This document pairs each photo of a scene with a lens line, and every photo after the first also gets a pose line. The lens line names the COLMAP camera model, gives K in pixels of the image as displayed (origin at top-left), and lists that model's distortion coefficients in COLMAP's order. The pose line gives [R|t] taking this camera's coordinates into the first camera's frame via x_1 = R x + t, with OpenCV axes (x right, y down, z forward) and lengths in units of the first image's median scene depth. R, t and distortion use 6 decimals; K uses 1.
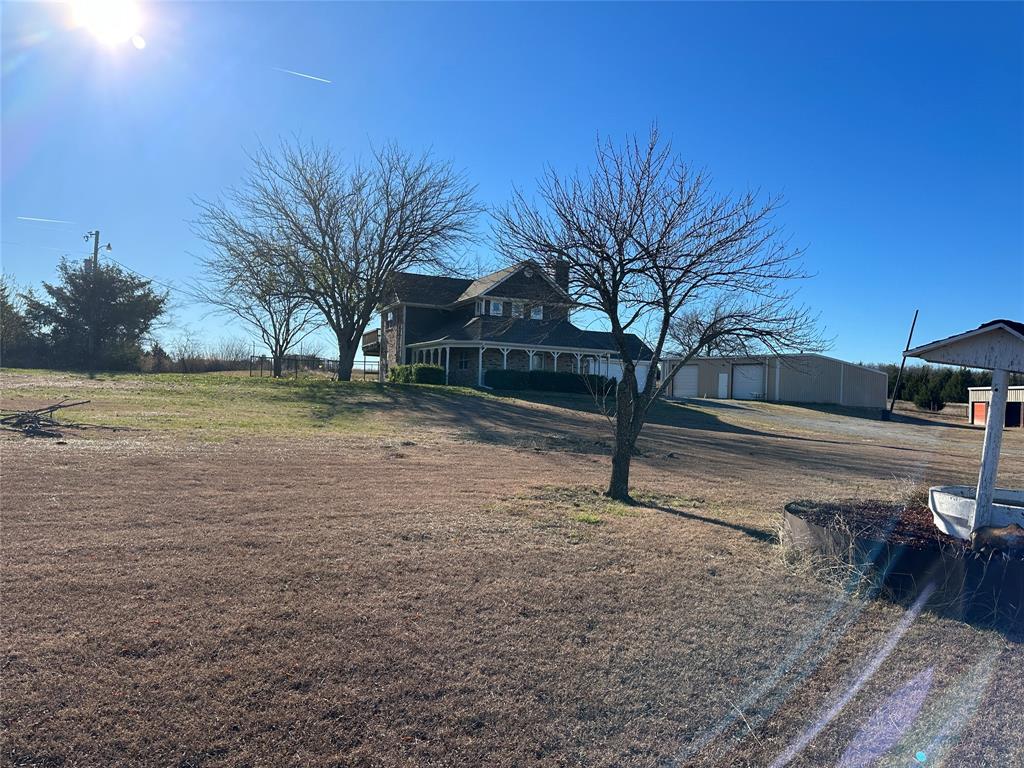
lens RADIAL K [[716.4, 0, 512.0], [0, 716.4, 384.0], [0, 0, 1]] dist [0.138700, -0.174342]
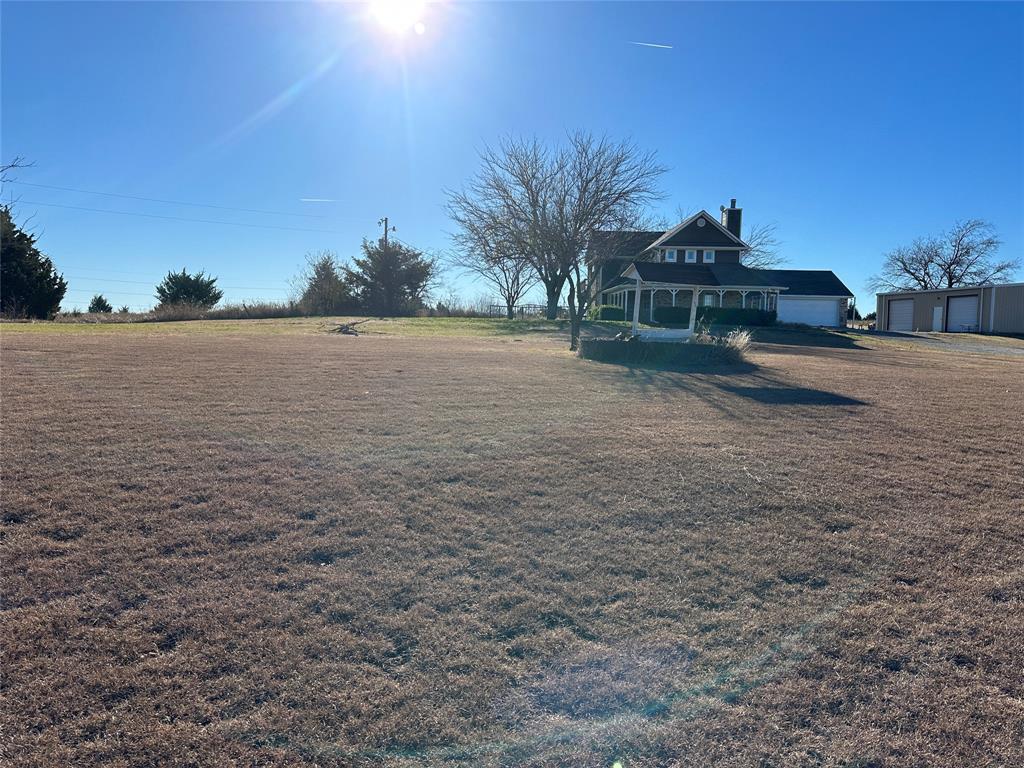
lens RADIAL K [[722.6, 0, 512.3], [0, 722.6, 381.5], [0, 0, 1]] dist [0.132799, -0.193585]
pose [[0.934684, 0.002397, -0.355472, 0.147168], [0.019672, 0.998096, 0.058457, 0.024014], [0.354936, -0.061631, 0.932857, -0.216220]]
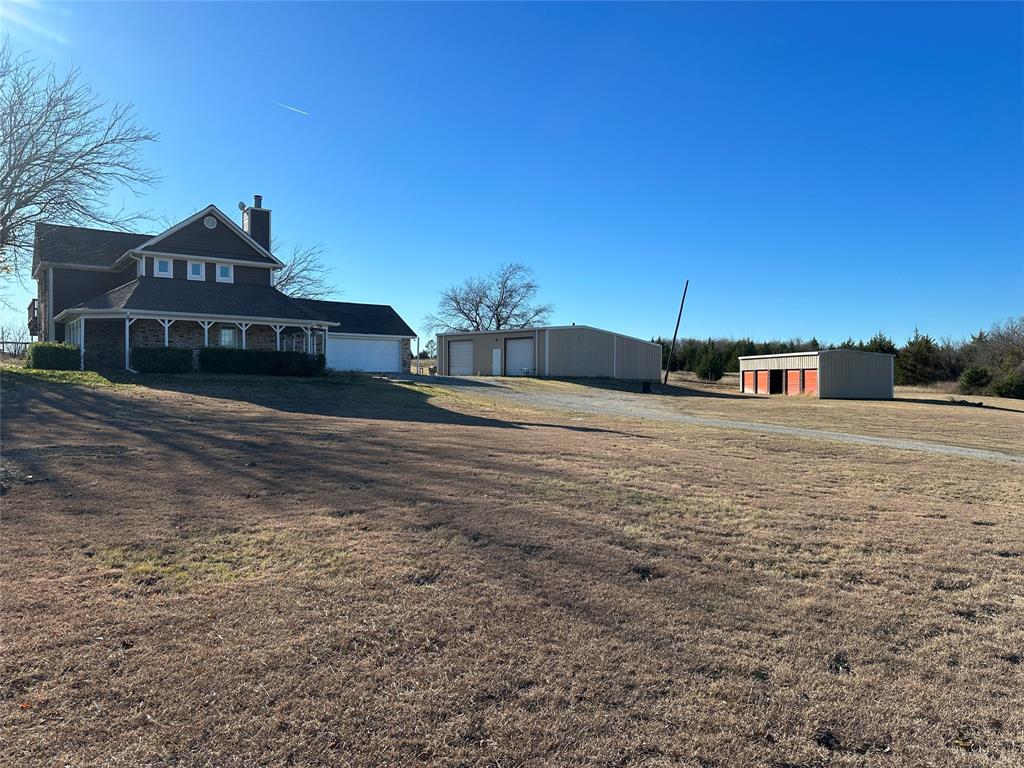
lens RADIAL K [[716.4, 0, 512.0], [0, 716.4, 384.0], [0, 0, 1]] dist [0.138700, -0.174342]
pose [[0.975864, -0.035552, 0.215467, 0.153652], [0.030134, 0.999143, 0.028378, 0.007109], [-0.216291, -0.021200, 0.976099, 0.131950]]
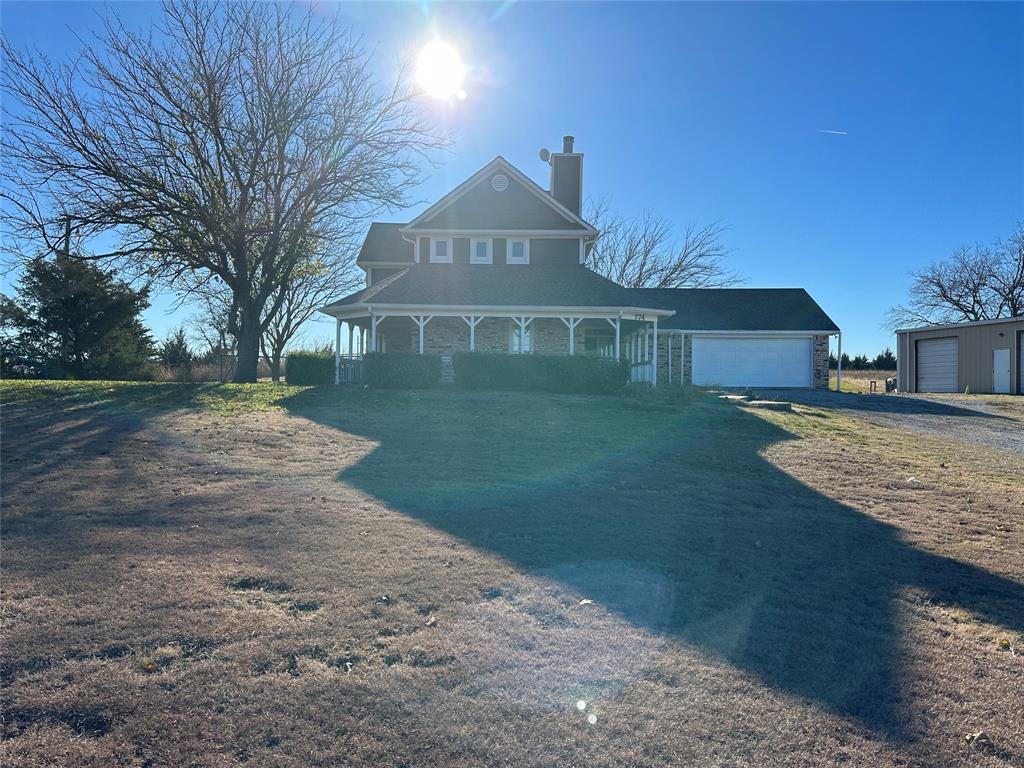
lens RADIAL K [[706.7, 0, 514.1], [0, 706.7, 394.3], [0, 0, 1]] dist [0.127341, -0.167400]
pose [[0.911150, -0.024813, -0.411327, 0.243136], [0.029268, 0.999561, 0.004534, 0.009810], [0.411034, -0.016170, 0.911477, 0.445827]]
